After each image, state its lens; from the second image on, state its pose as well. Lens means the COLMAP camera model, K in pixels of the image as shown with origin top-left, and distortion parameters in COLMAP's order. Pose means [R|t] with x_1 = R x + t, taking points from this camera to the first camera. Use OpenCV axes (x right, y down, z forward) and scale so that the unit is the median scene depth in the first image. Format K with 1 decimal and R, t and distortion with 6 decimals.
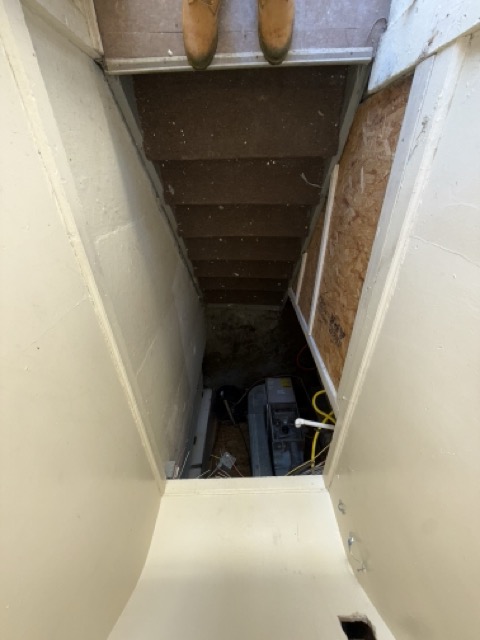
lens RADIAL K [[254.3, 0, 240.7], [0, 254.3, 317.6], [0, 0, 1]] dist [-0.000909, 0.000325]
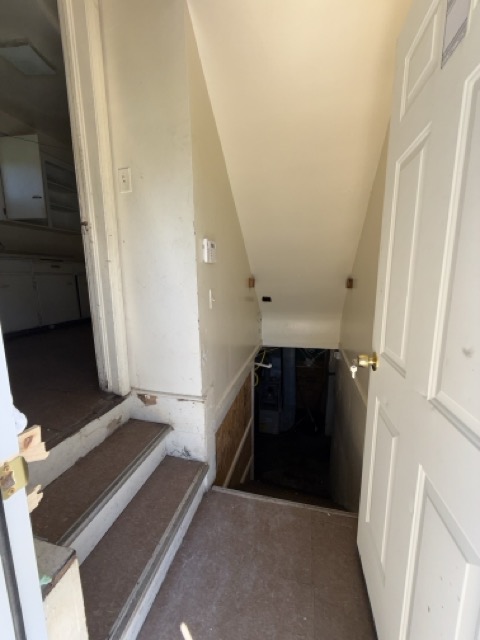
lens RADIAL K [[254.3, 0, 240.7], [0, 254.3, 317.6], [0, 0, 1]] dist [-0.000909, 0.000325]
pose [[-0.964558, -0.037824, 0.261147, -0.057613], [0.224010, -0.640416, 0.734634, -0.838323], [0.139456, 0.767096, 0.626191, -0.557522]]
